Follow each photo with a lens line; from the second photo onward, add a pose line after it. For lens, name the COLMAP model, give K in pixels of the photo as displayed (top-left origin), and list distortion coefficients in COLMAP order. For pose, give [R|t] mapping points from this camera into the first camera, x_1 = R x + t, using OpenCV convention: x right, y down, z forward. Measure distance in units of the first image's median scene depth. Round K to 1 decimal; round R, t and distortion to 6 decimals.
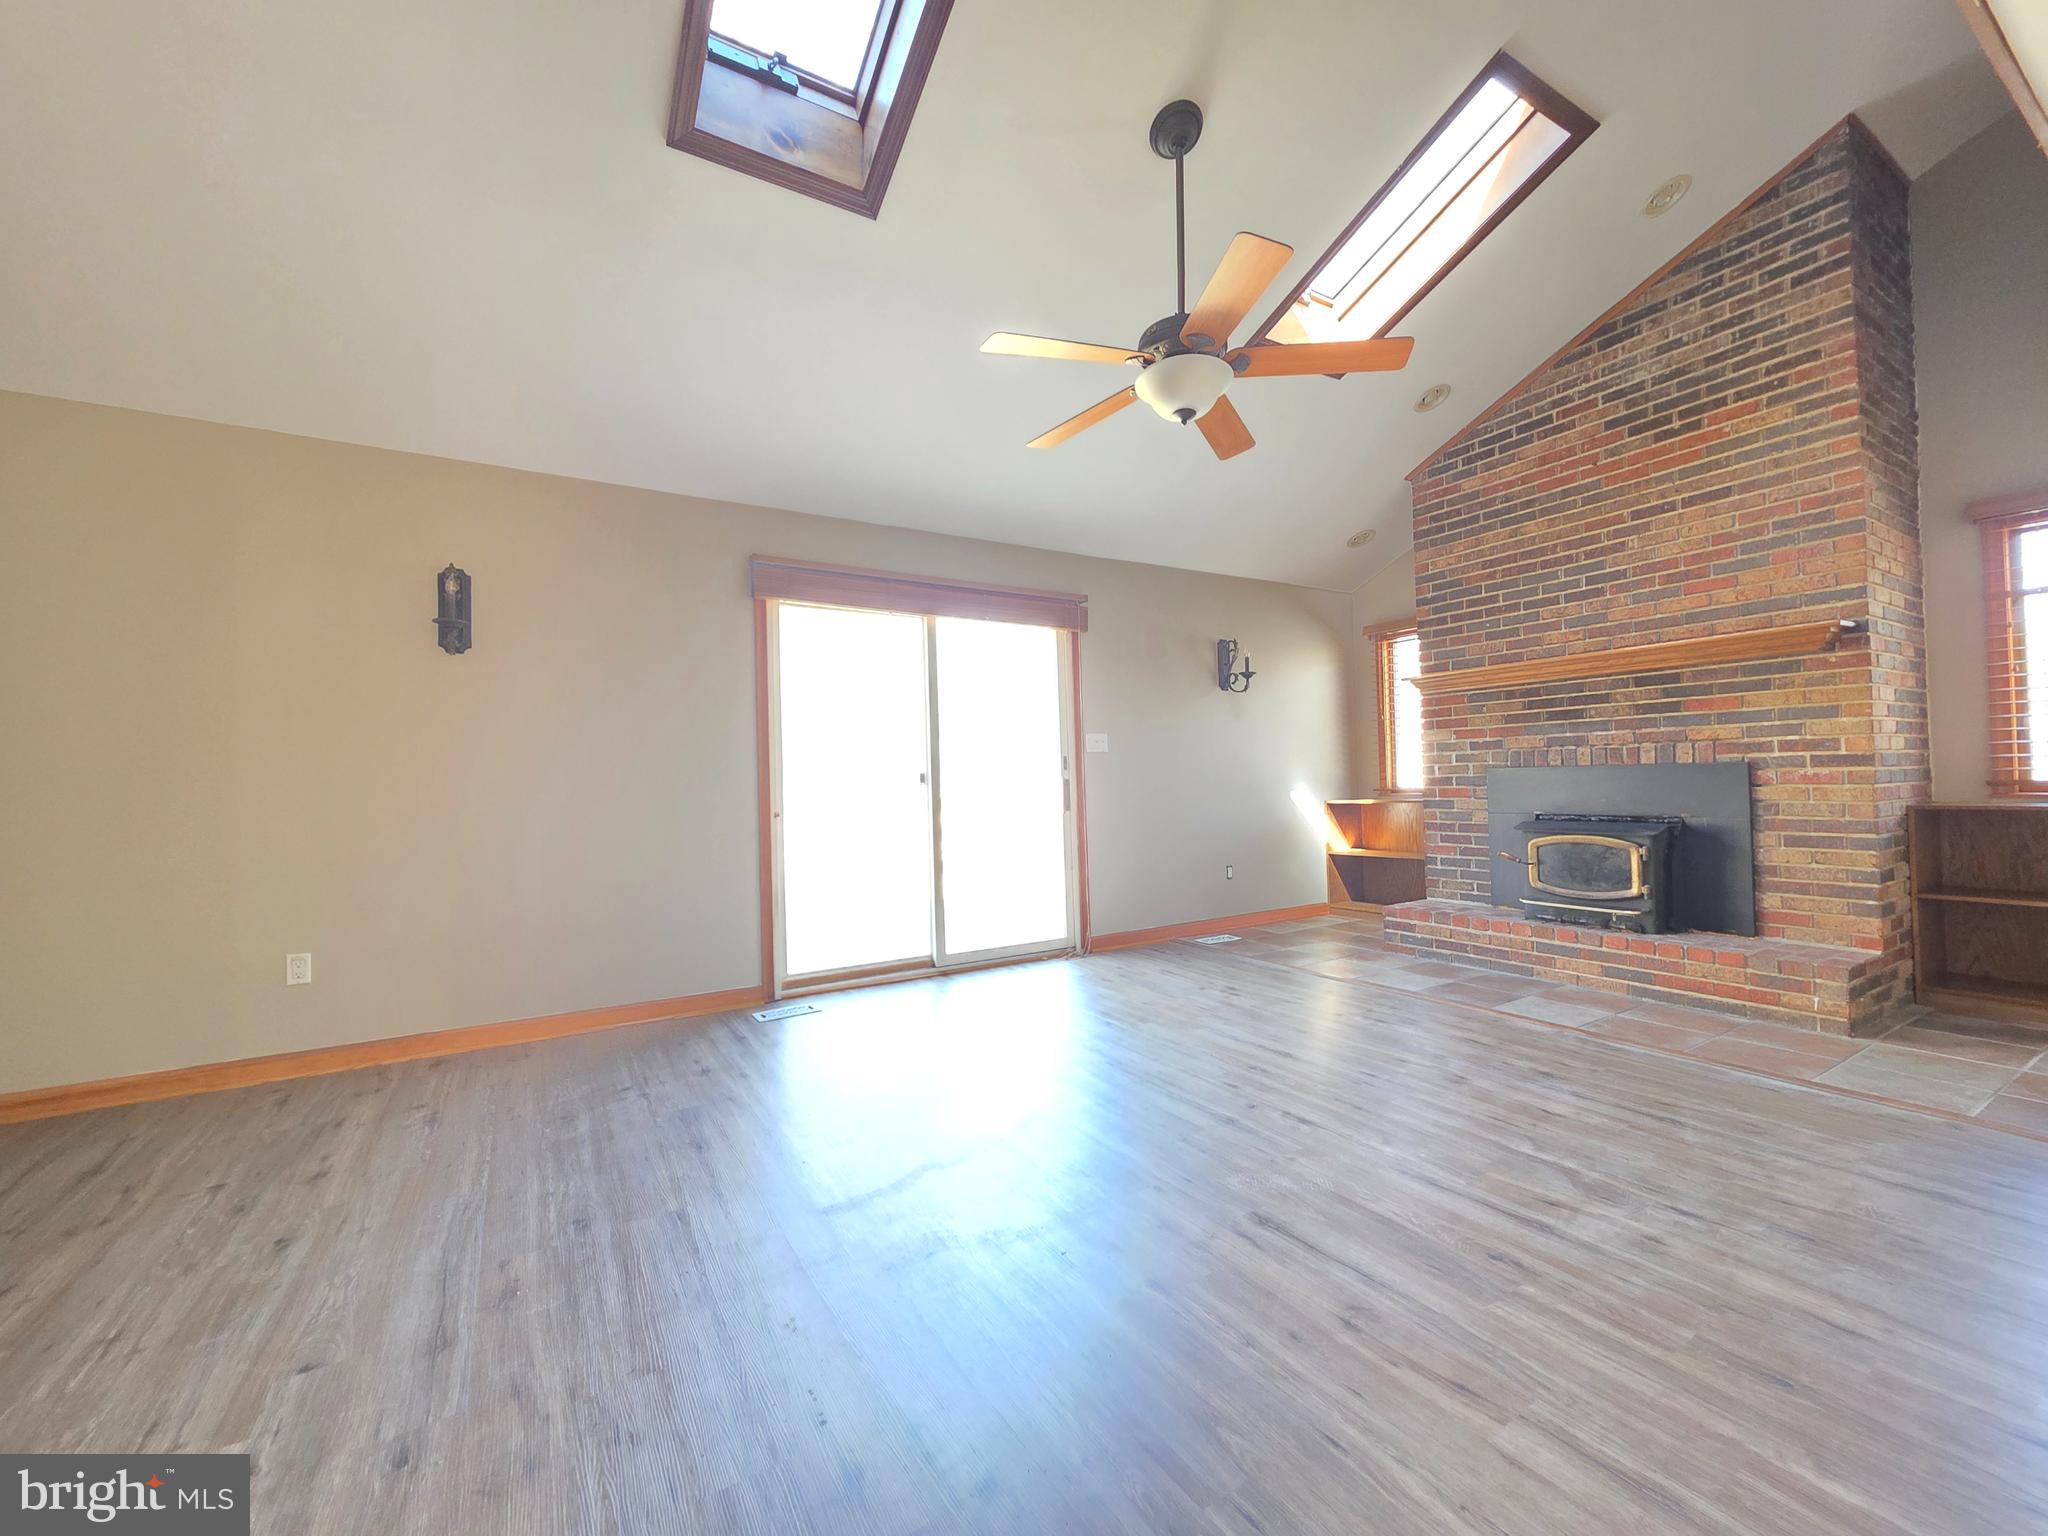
lens RADIAL K [[821.3, 0, 1024.0], [0, 821.3, 768.0], [0, 0, 1]] dist [0.006401, 0.000103]
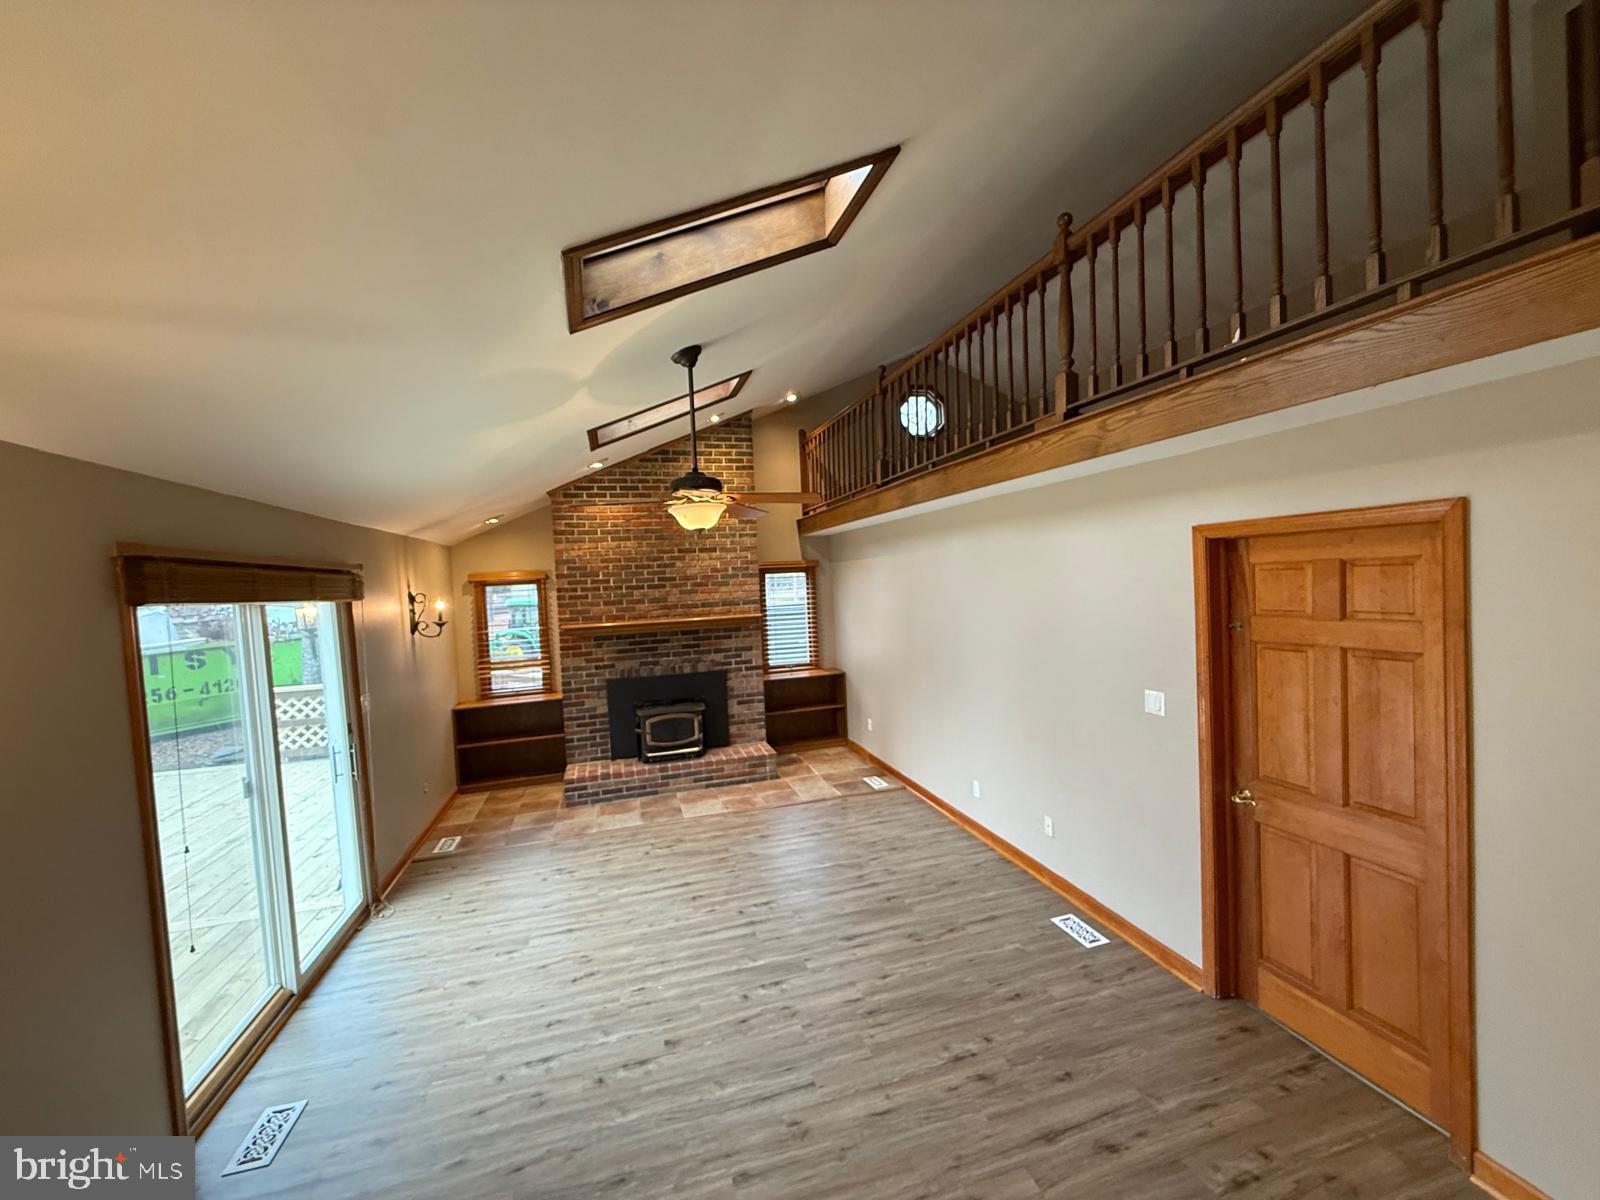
lens RADIAL K [[641.6, 0, 800.0], [0, 641.6, 600.0], [0, 0, 1]] dist [0.006401, 0.000103]
pose [[0.258508, -0.024779, 0.965691, -0.696735], [0.021763, 0.999567, 0.019823, -0.209278], [-0.965764, 0.015892, 0.258935, 0.307500]]
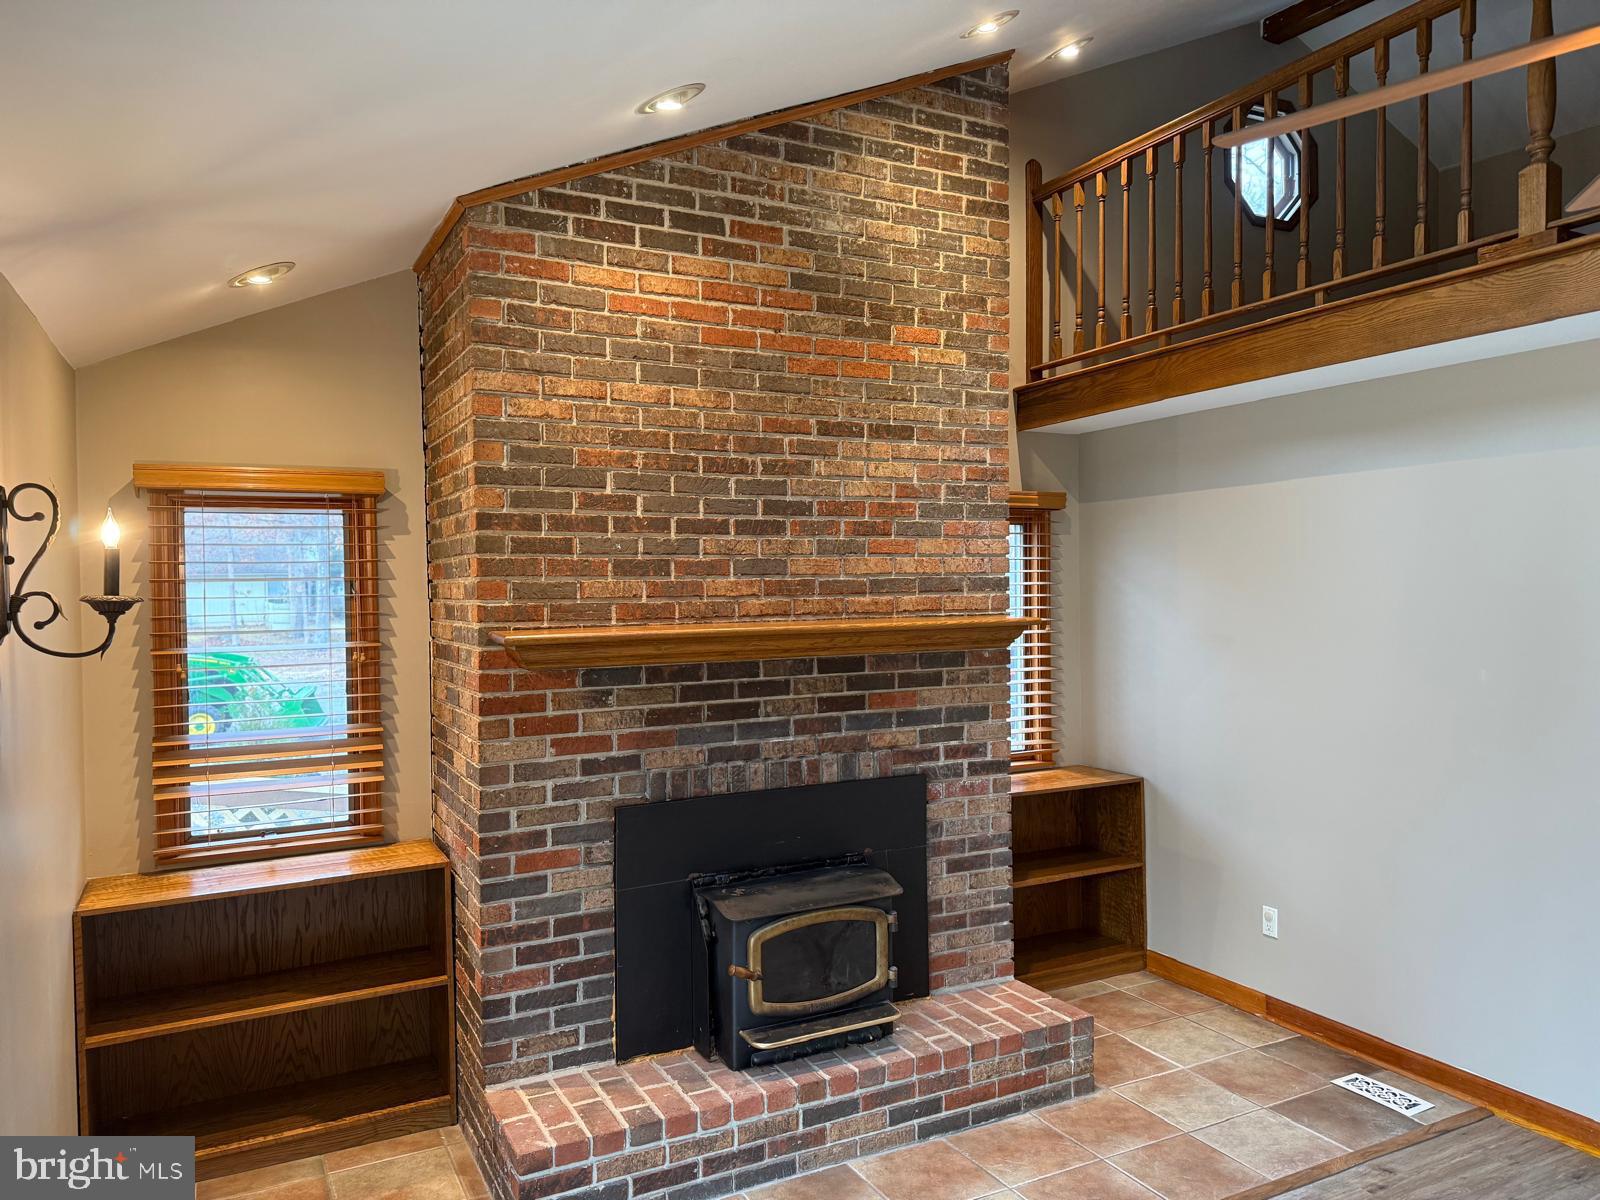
lens RADIAL K [[1116.4, 0, 804.6], [0, 1116.4, 605.6], [0, 0, 1]] dist [0.196016, -0.340644]
pose [[0.067249, 0.005459, 0.997721, -0.206687], [-0.005066, 0.999974, -0.005130, -0.149856], [-0.997723, -0.004709, 0.067275, 0.942460]]
